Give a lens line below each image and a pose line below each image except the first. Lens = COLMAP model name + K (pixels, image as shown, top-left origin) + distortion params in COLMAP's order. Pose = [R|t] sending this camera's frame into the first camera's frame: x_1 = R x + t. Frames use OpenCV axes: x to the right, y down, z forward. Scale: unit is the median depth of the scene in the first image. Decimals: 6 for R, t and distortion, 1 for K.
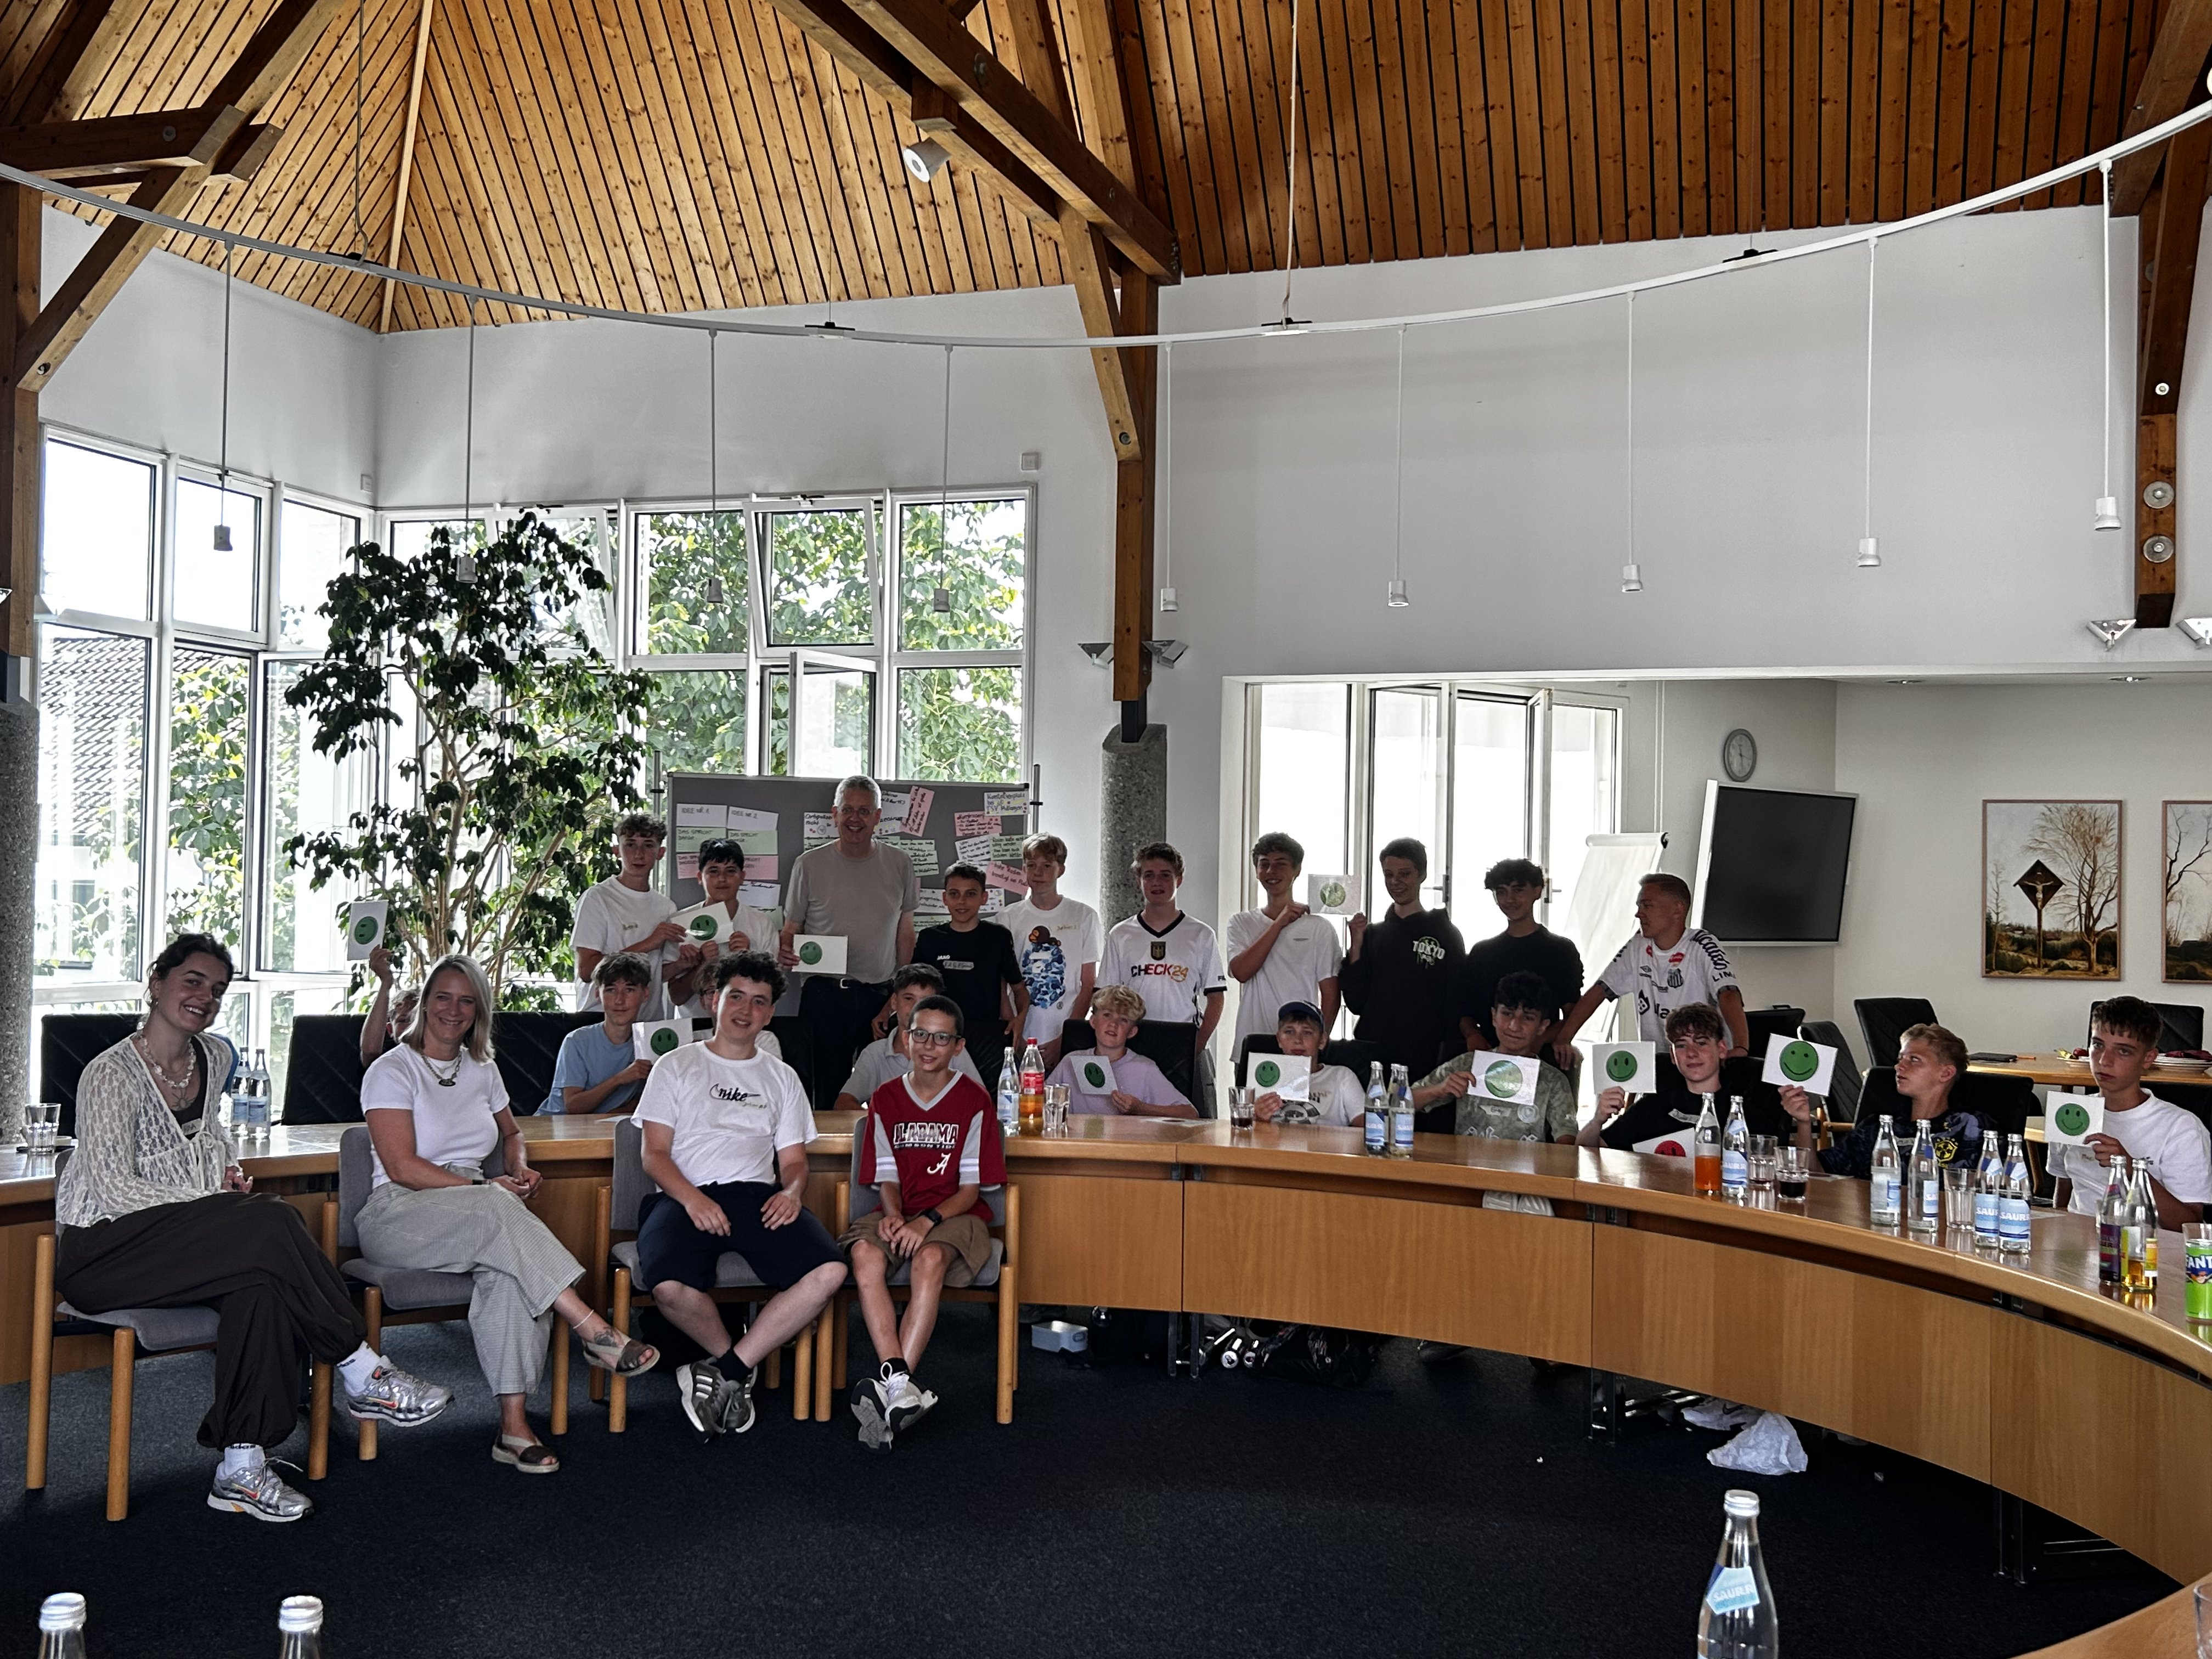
lens RADIAL K [[2178.2, 0, 1103.5], [0, 2178.2, 833.4], [0, 0, 1]] dist [0.059473, 0.000000]
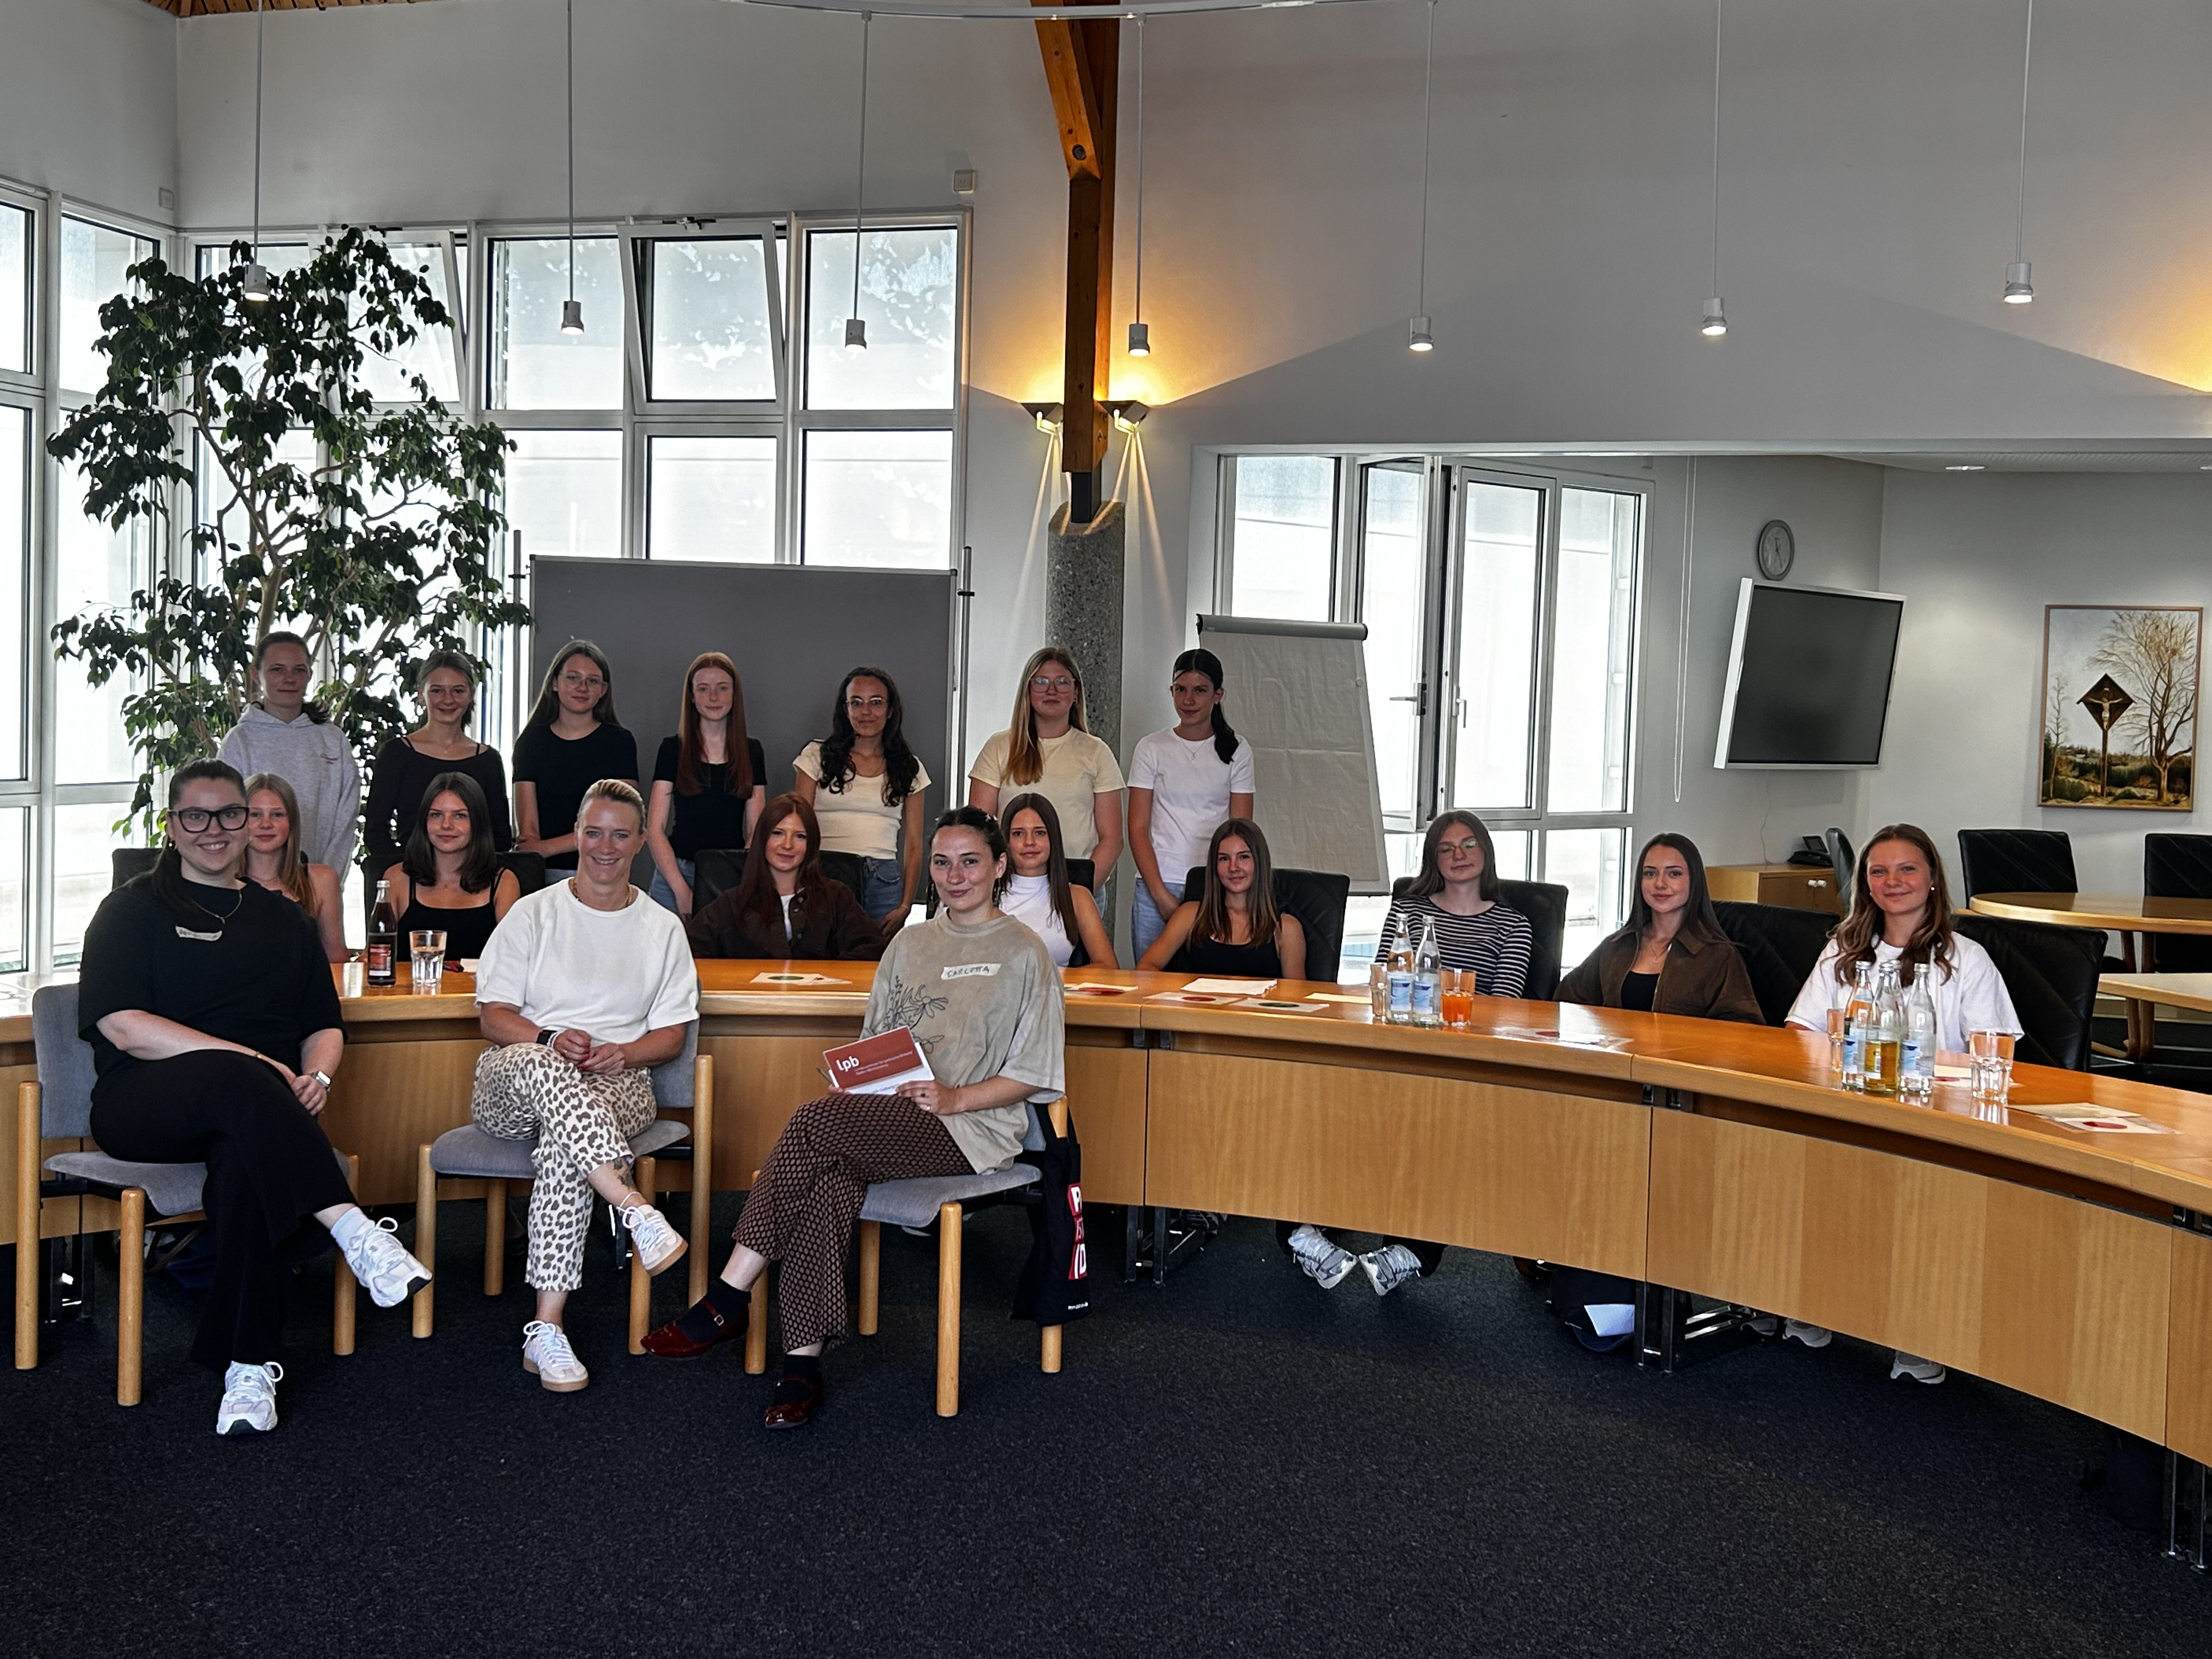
lens RADIAL K [[2361.7, 0, 1120.7], [0, 2361.7, 814.1], [0, 0, 1]] dist [0.030206, 0.000000]
pose [[0.999296, 0.009114, 0.036383, -0.005364], [-0.011759, 0.997250, 0.073172, 0.004503], [-0.035616, -0.073549, 0.996655, 0.094285]]
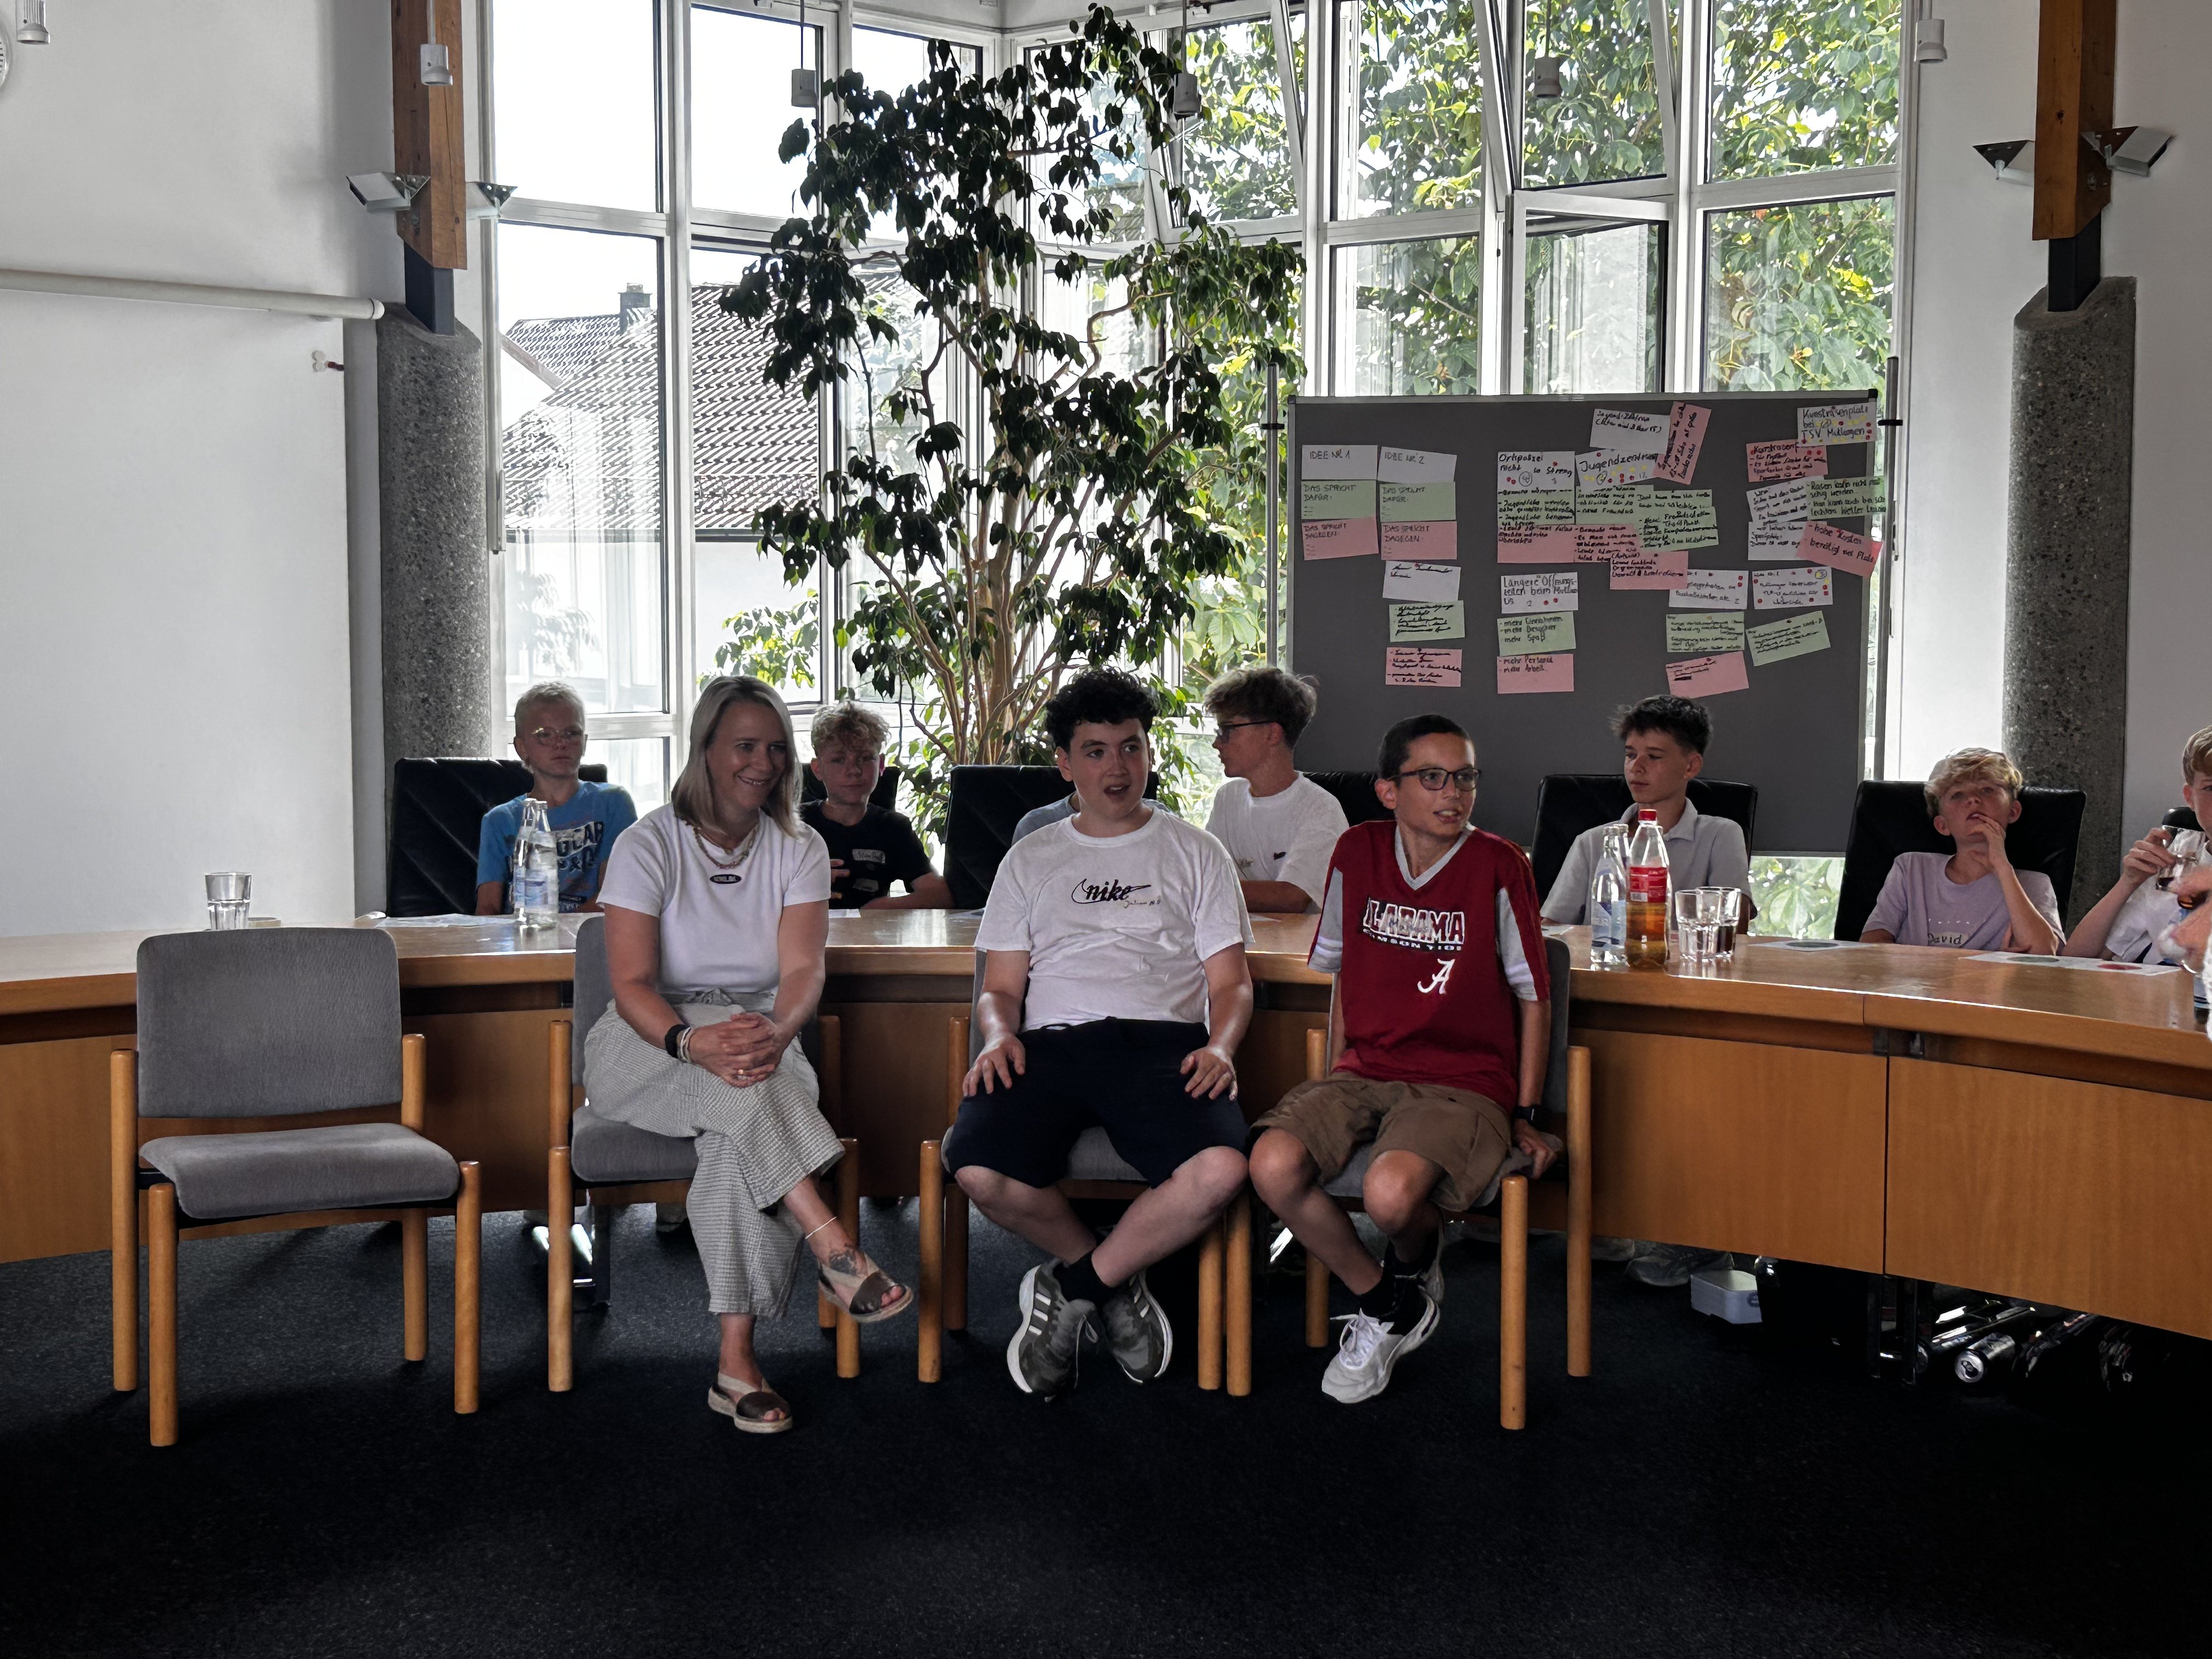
lens RADIAL K [[3160.7, 0, 1103.7], [0, 3160.7, 832.9], [0, 0, 1]] dist [0.104686, 0.000000]
pose [[0.909632, 0.018051, -0.415022, 0.156662], [0.024010, 0.995101, 0.095905, 0.010484], [0.414720, -0.097203, 0.904743, 0.115499]]
